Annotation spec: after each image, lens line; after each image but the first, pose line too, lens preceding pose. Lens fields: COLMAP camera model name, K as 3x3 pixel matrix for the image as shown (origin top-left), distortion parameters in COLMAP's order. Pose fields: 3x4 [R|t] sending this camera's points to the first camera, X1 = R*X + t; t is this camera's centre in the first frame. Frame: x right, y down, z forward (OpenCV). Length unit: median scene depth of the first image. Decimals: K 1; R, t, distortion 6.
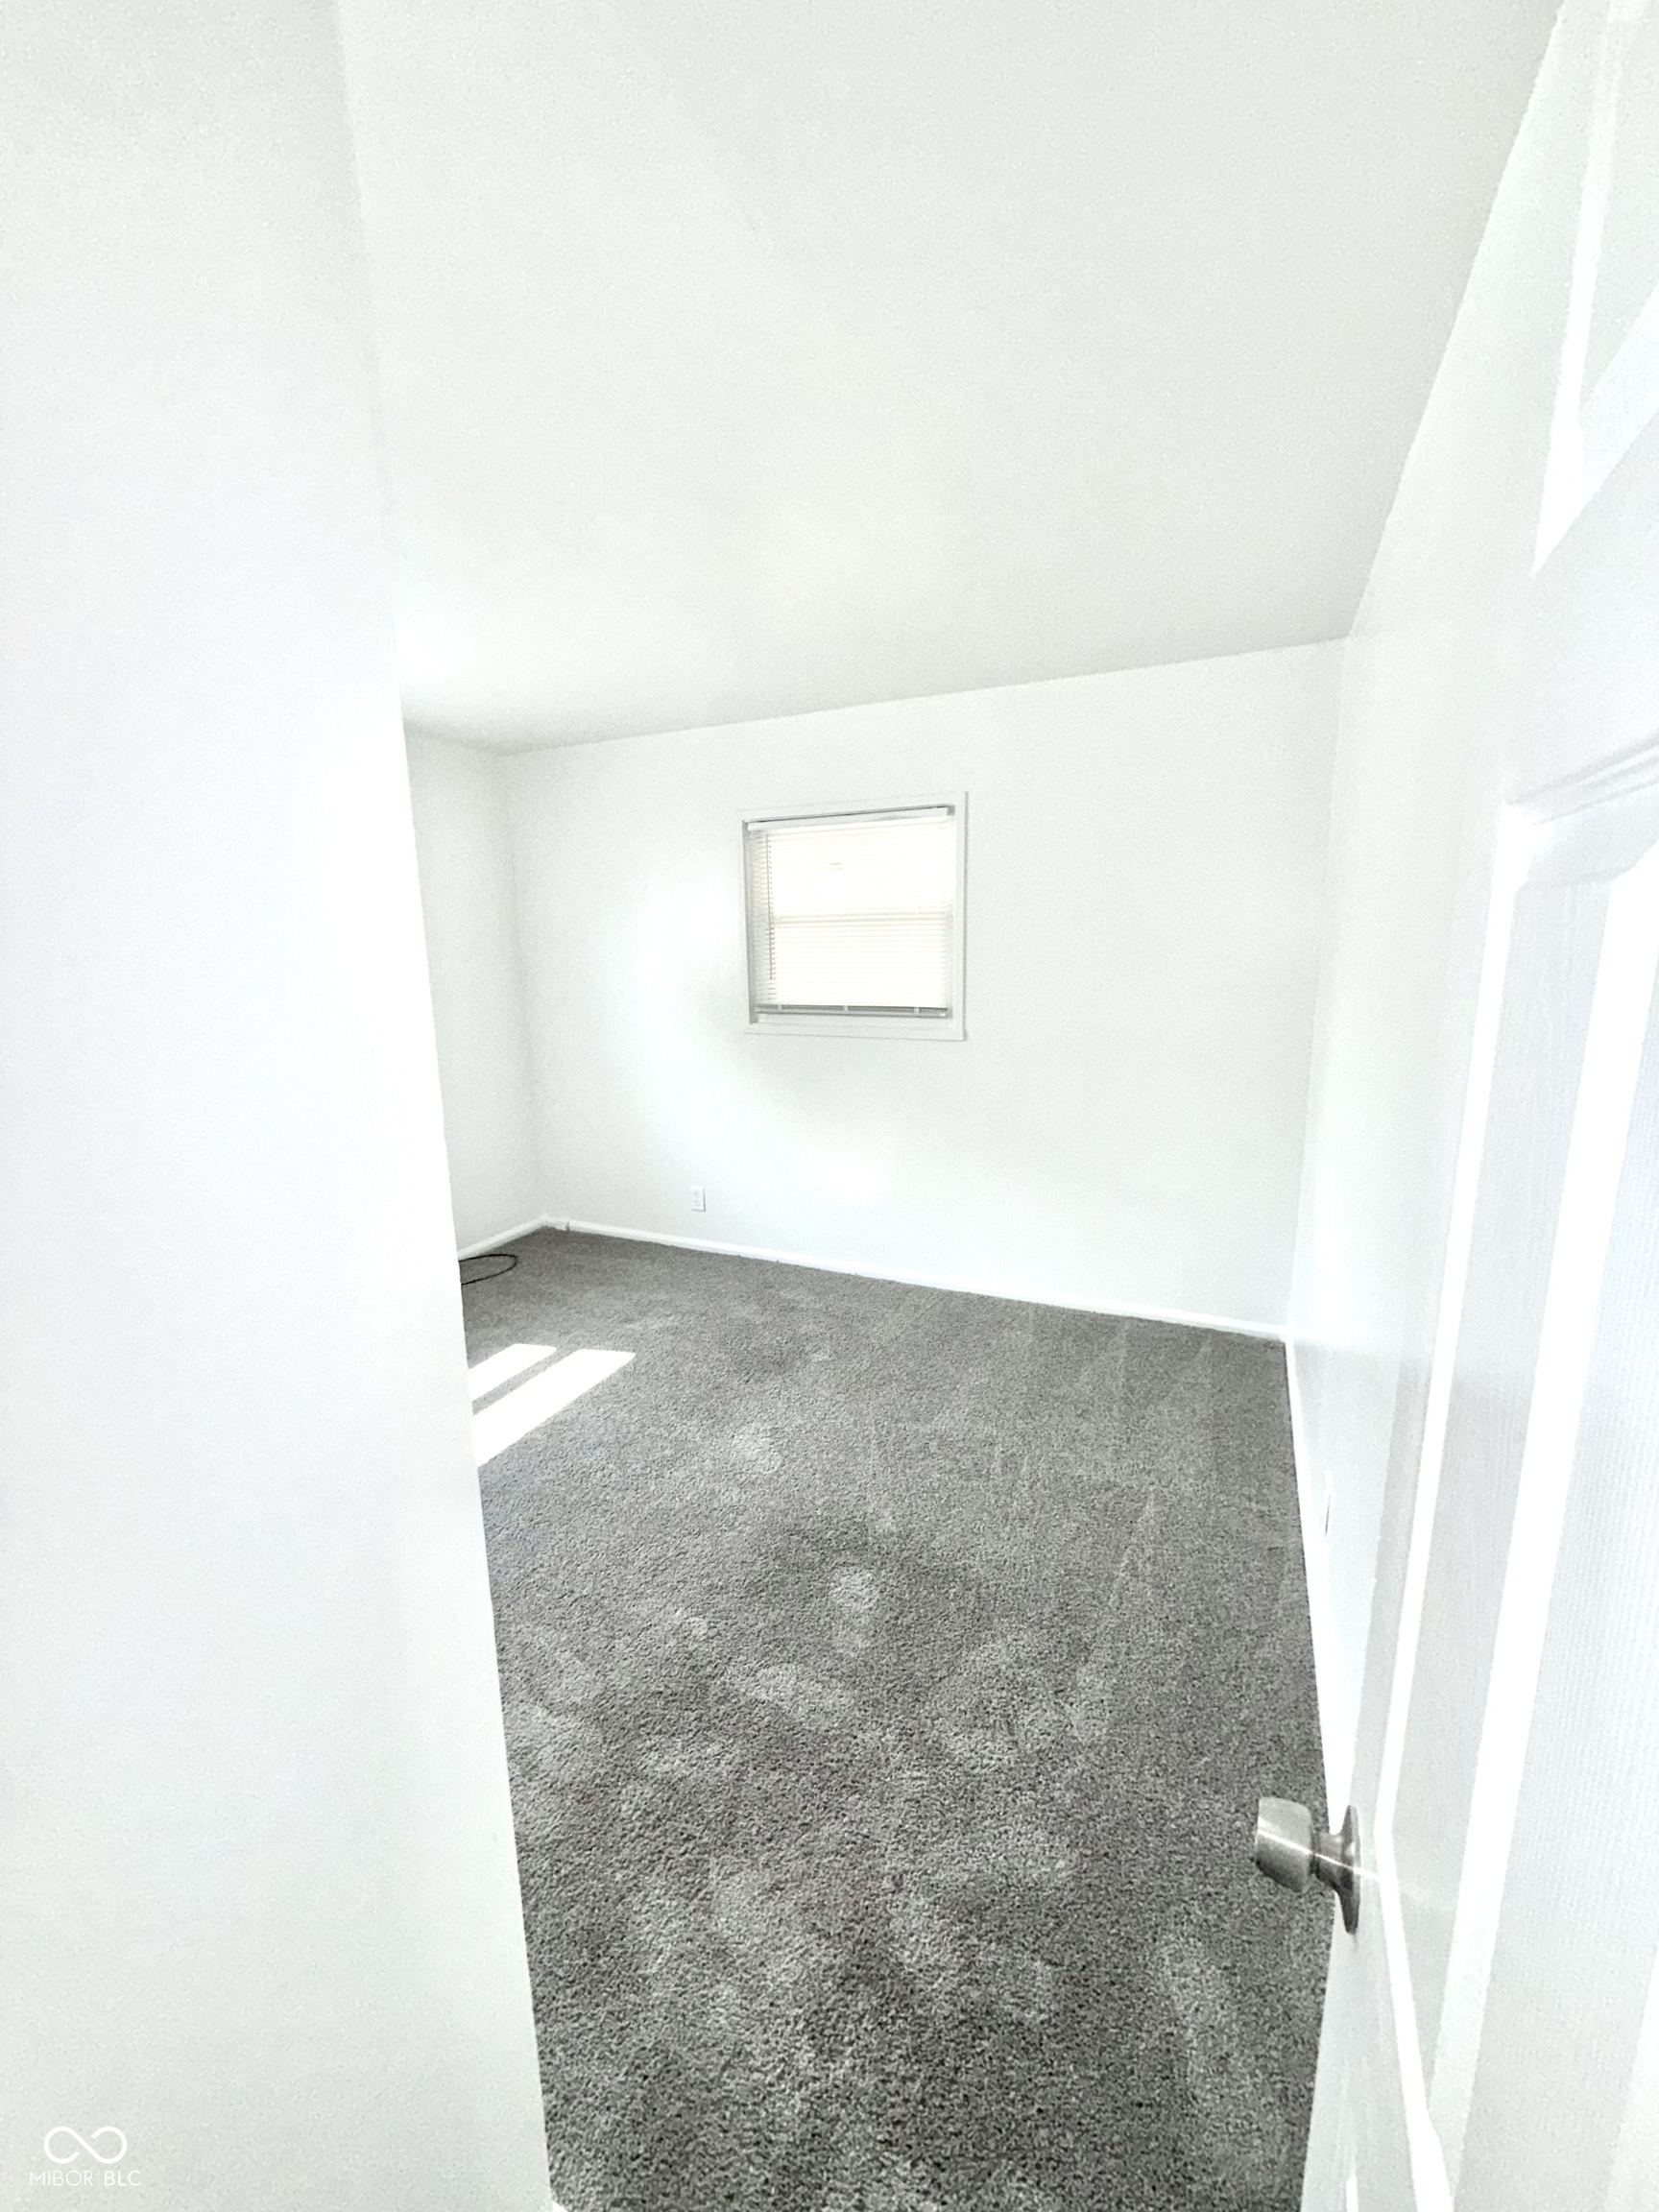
lens RADIAL K [[883.6, 0, 830.0], [0, 883.6, 1100.4], [0, 0, 1]] dist [-0.000460, 0.000266]
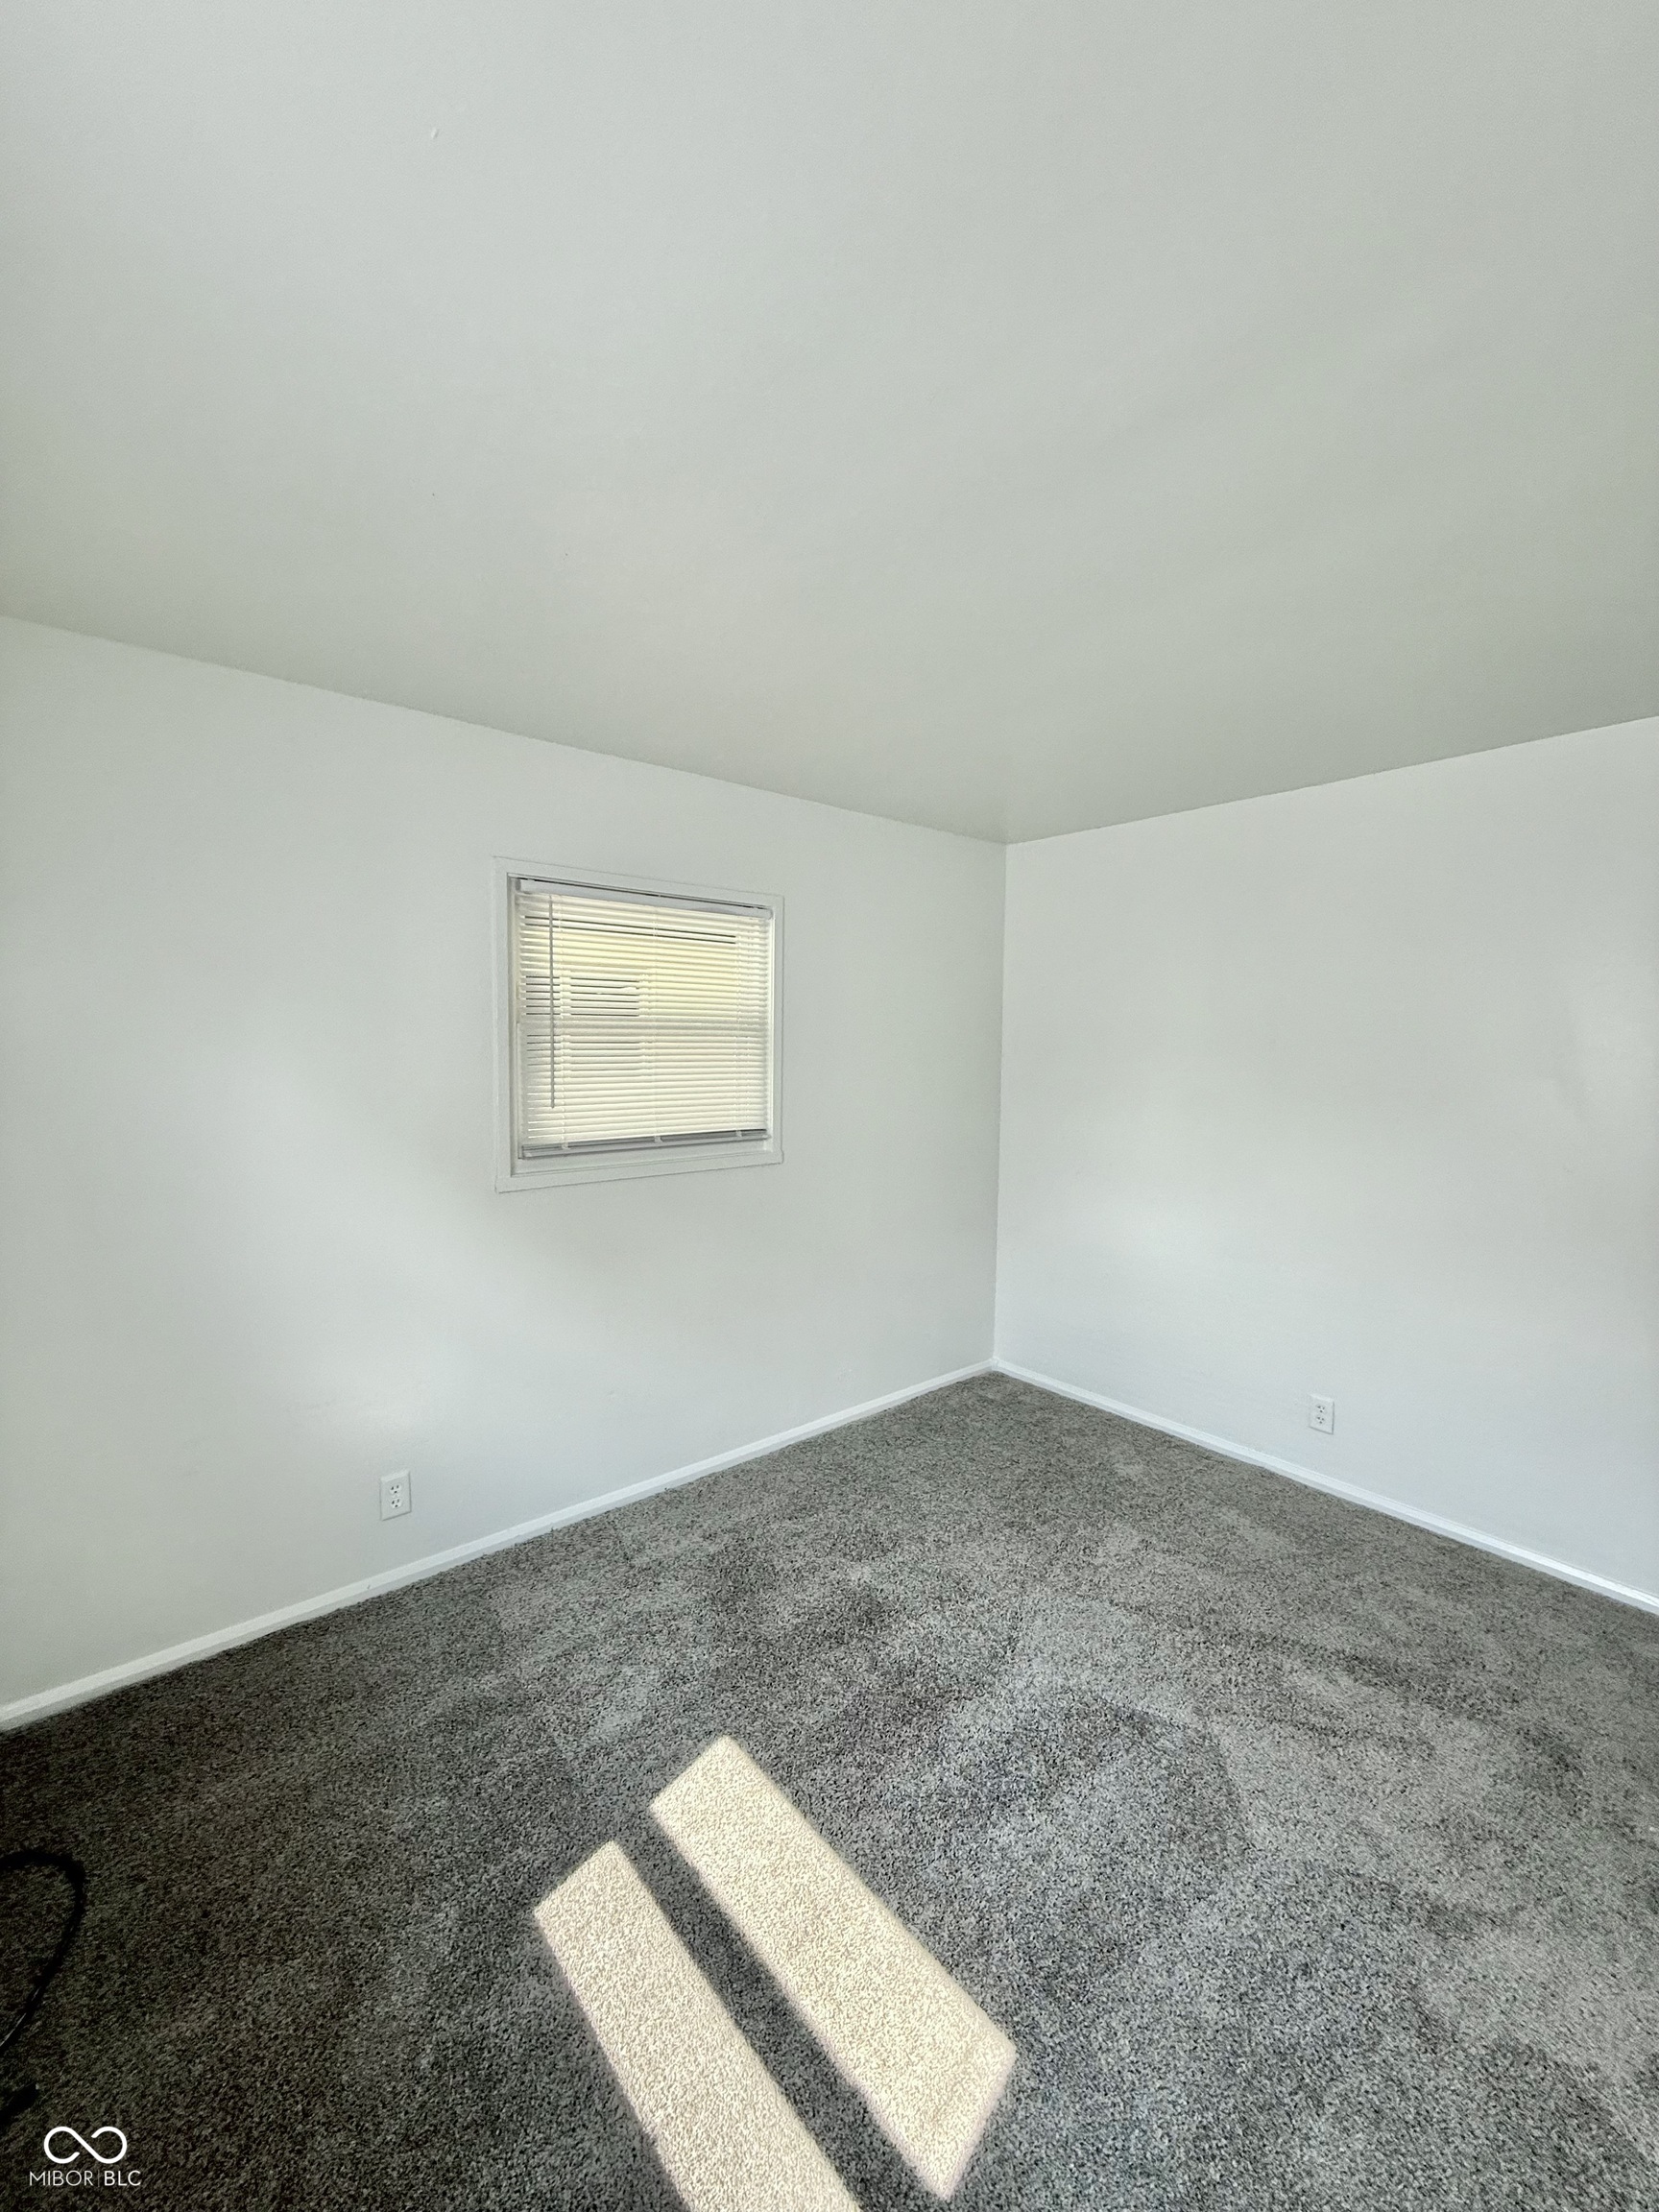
lens RADIAL K [[883.6, 0, 830.0], [0, 883.6, 1100.4], [0, 0, 1]] dist [-0.000460, 0.000266]
pose [[0.417126, -0.033750, 0.908222, -0.624214], [0.152216, 0.987789, -0.033203, -0.090516], [-0.896011, 0.152096, 0.417170, 0.544613]]
